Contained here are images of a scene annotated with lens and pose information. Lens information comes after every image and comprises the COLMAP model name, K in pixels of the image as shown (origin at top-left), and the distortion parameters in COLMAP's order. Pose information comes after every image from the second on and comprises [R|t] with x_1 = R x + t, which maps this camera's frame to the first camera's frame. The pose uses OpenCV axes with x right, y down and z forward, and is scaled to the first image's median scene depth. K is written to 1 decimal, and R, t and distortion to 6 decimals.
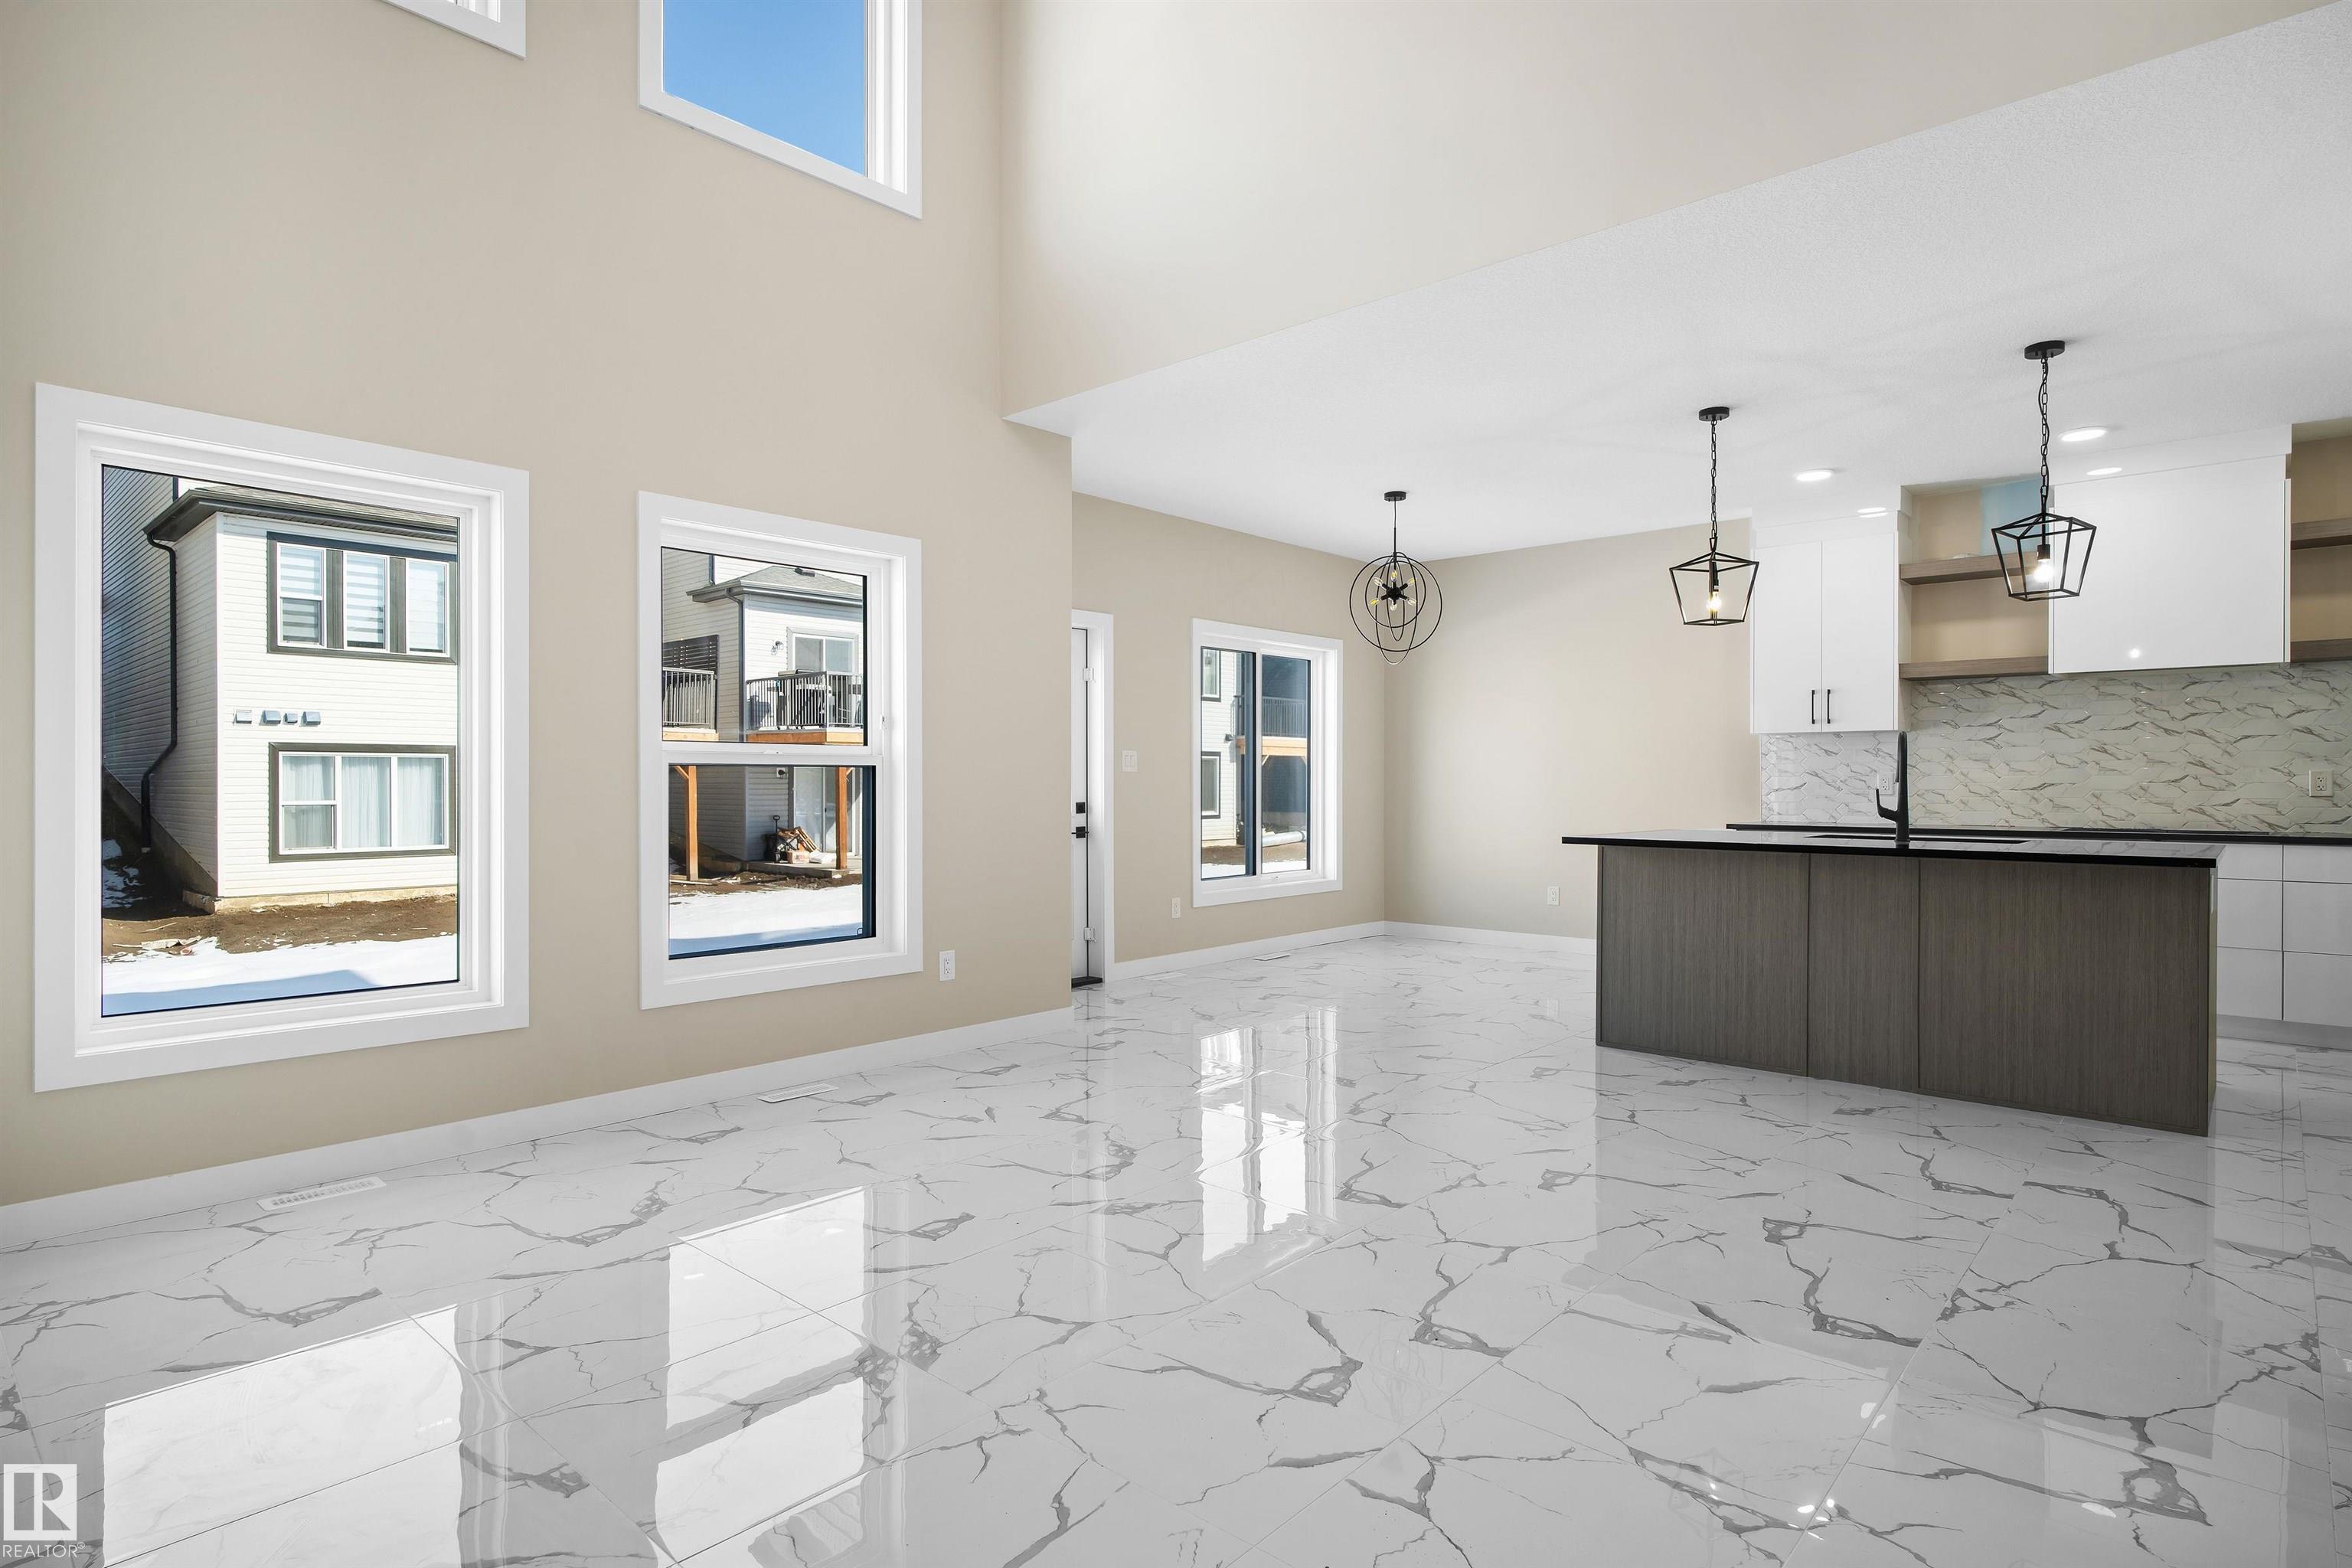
lens RADIAL K [[1222.5, 0, 1169.4], [0, 1222.5, 788.5], [0, 0, 1]] dist [-0.002062, 0.000321]
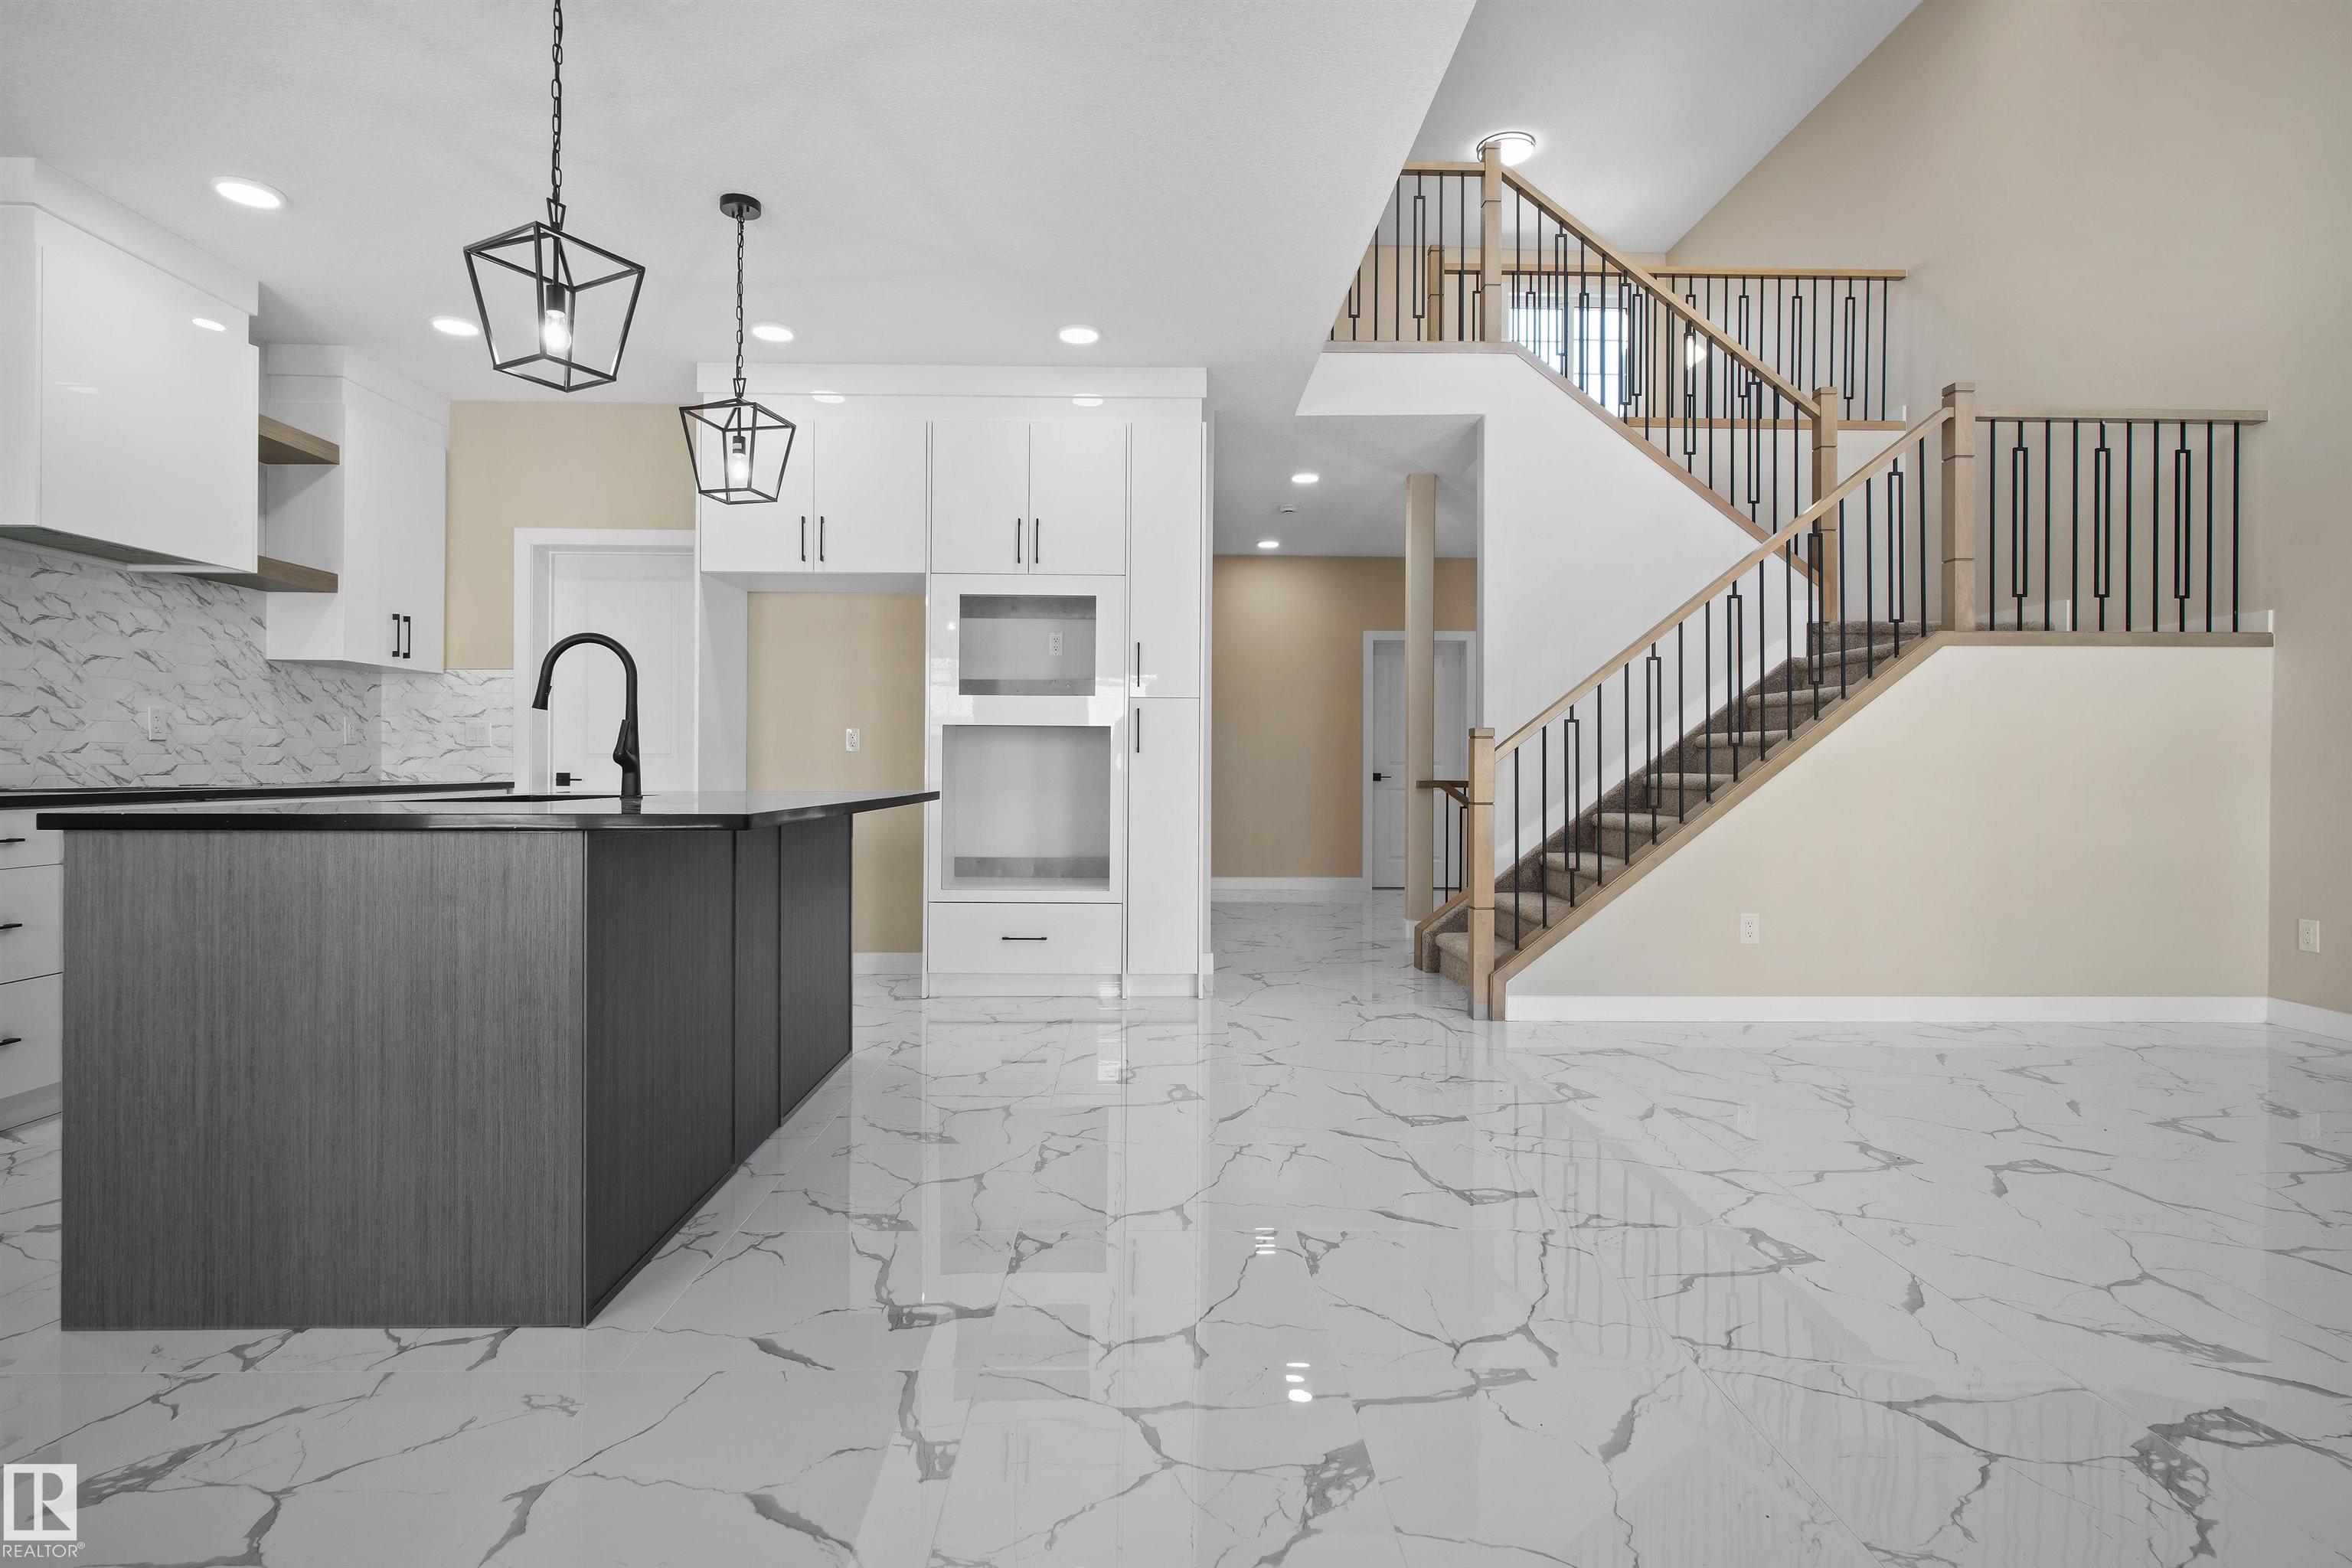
lens RADIAL K [[1202.7, 0, 1166.2], [0, 1202.7, 773.1], [0, 0, 1]] dist [-0.001970, 0.000618]
pose [[-0.686826, -0.007971, 0.726778, -0.079076], [-0.001742, 0.999955, 0.009321, 0.021187], [-0.726820, 0.005136, -0.686809, 1.179927]]
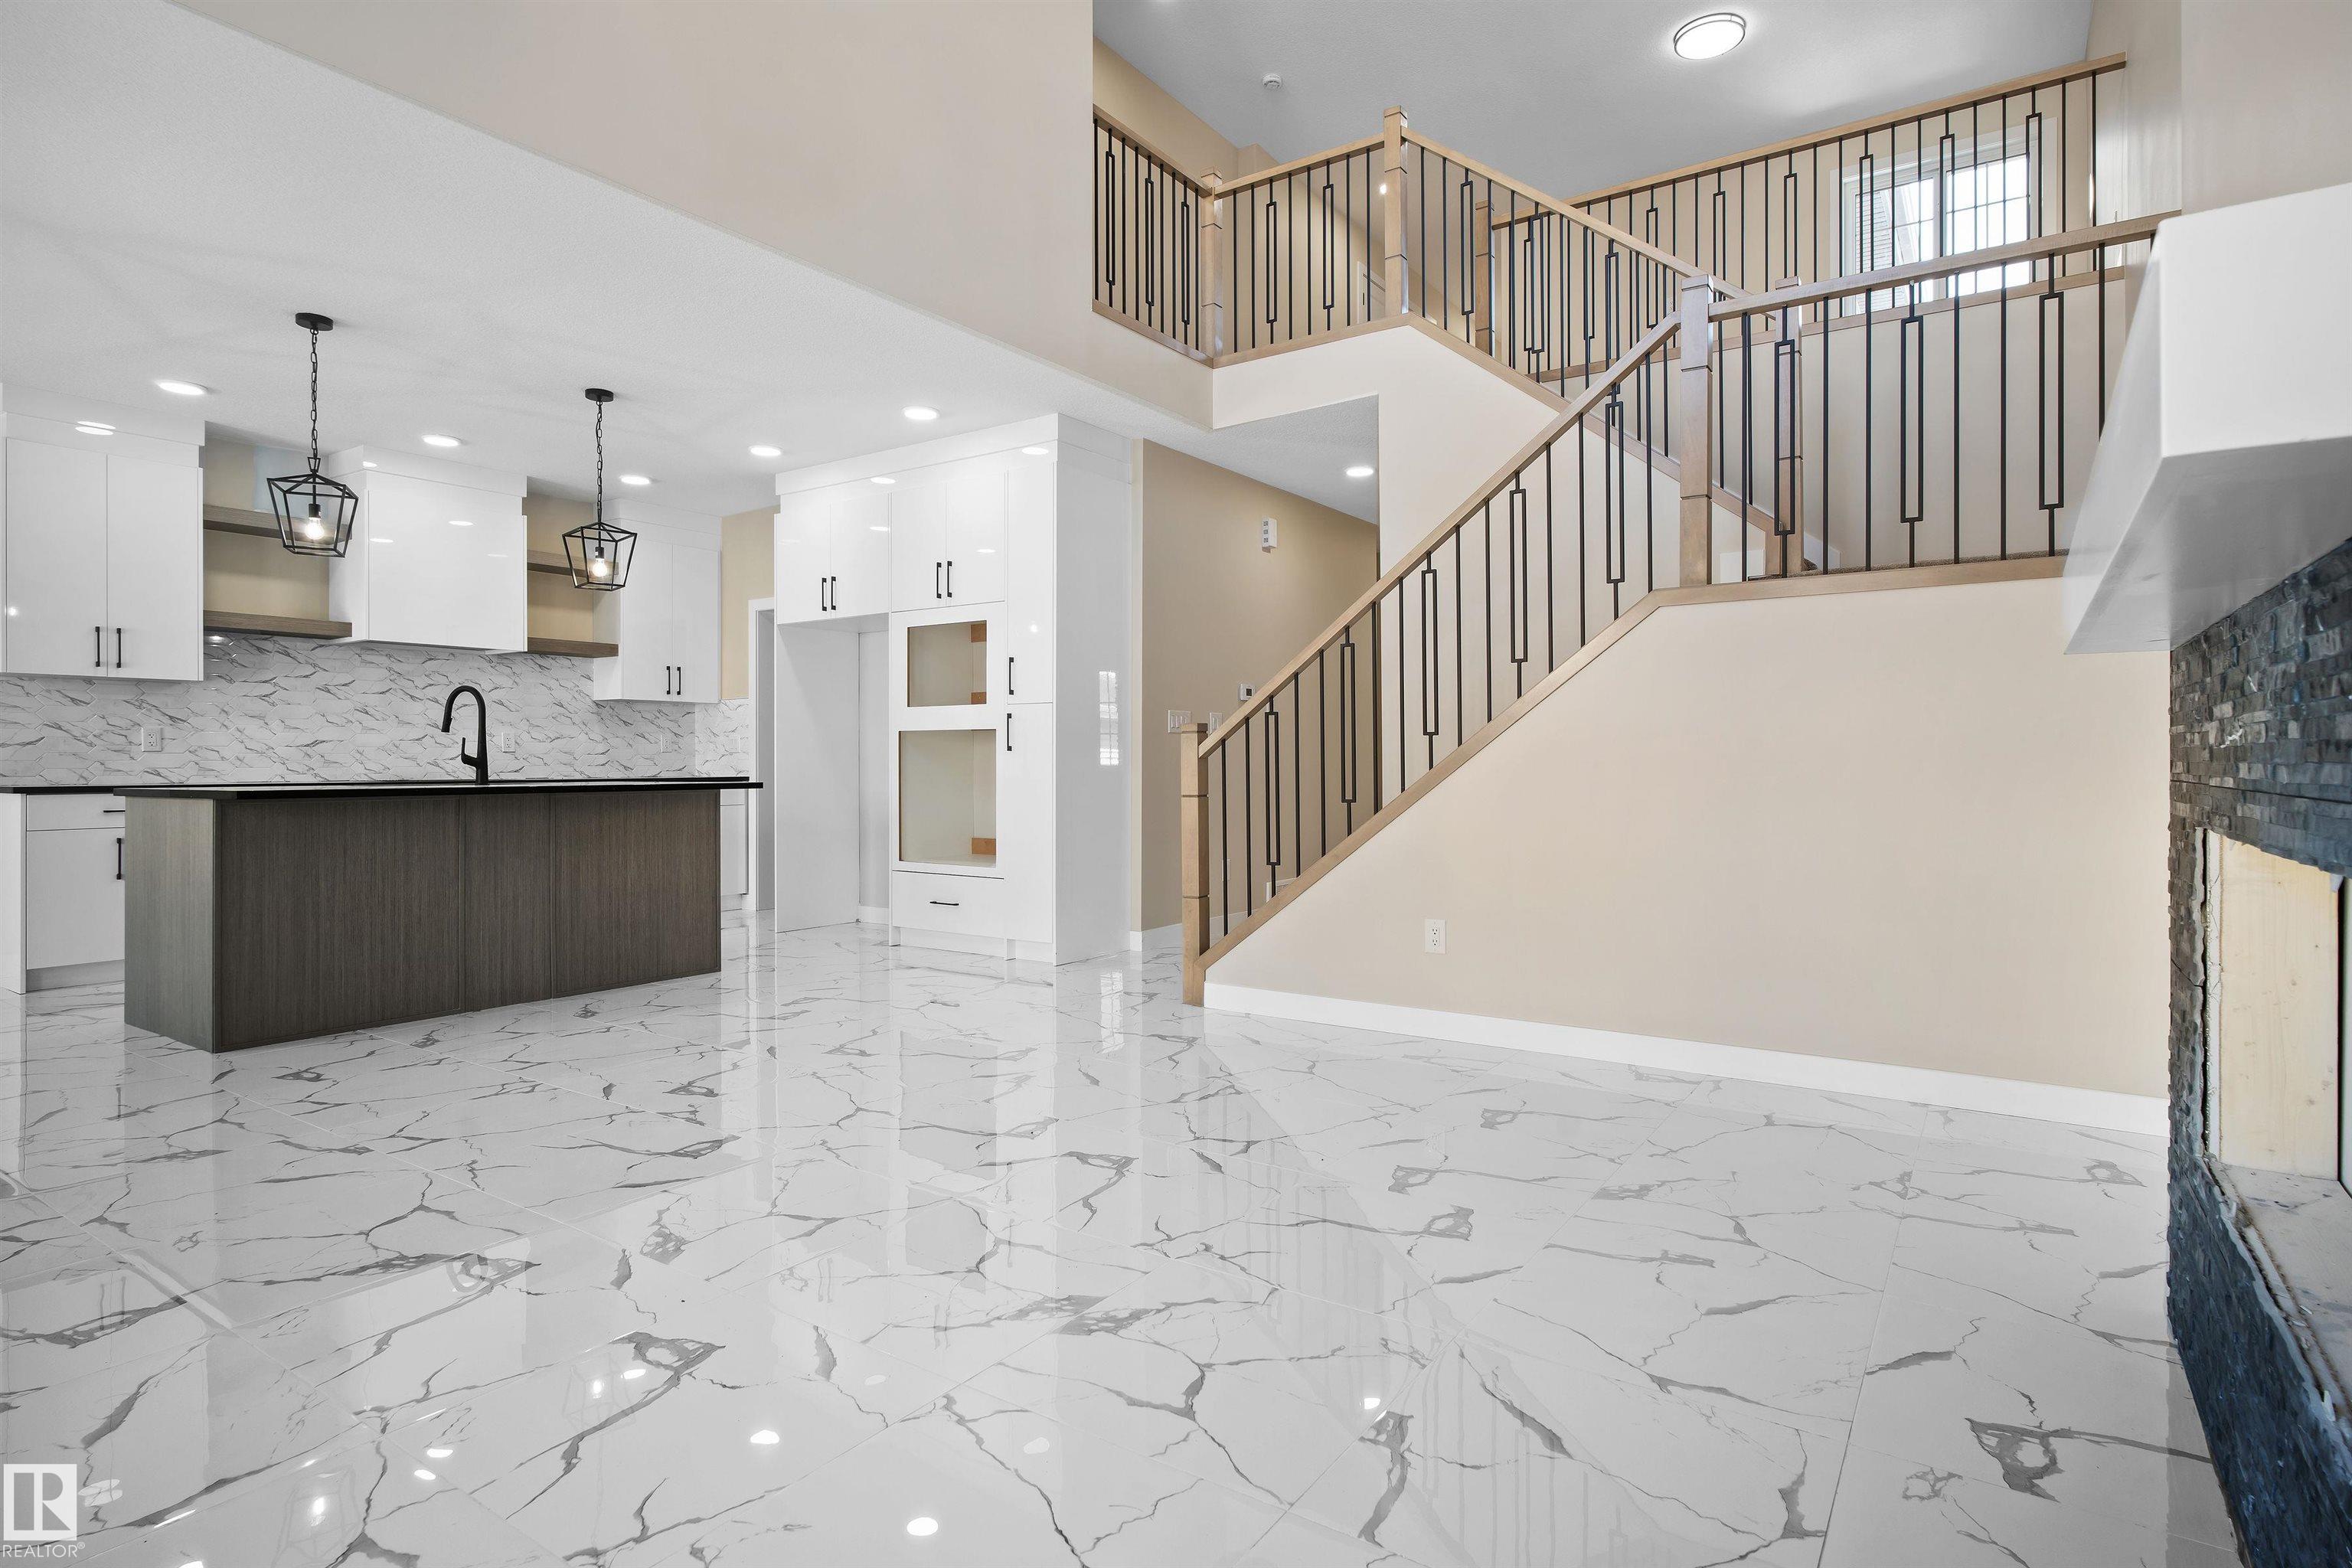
lens RADIAL K [[1214.2, 0, 1176.1], [0, 1214.2, 772.1], [0, 0, 1]] dist [-0.004815, -0.001070]
pose [[-0.135263, -0.007353, 0.990782, -0.539419], [0.007858, 0.999933, 0.008494, 0.025390], [-0.990779, 0.008935, -0.135196, 0.501590]]
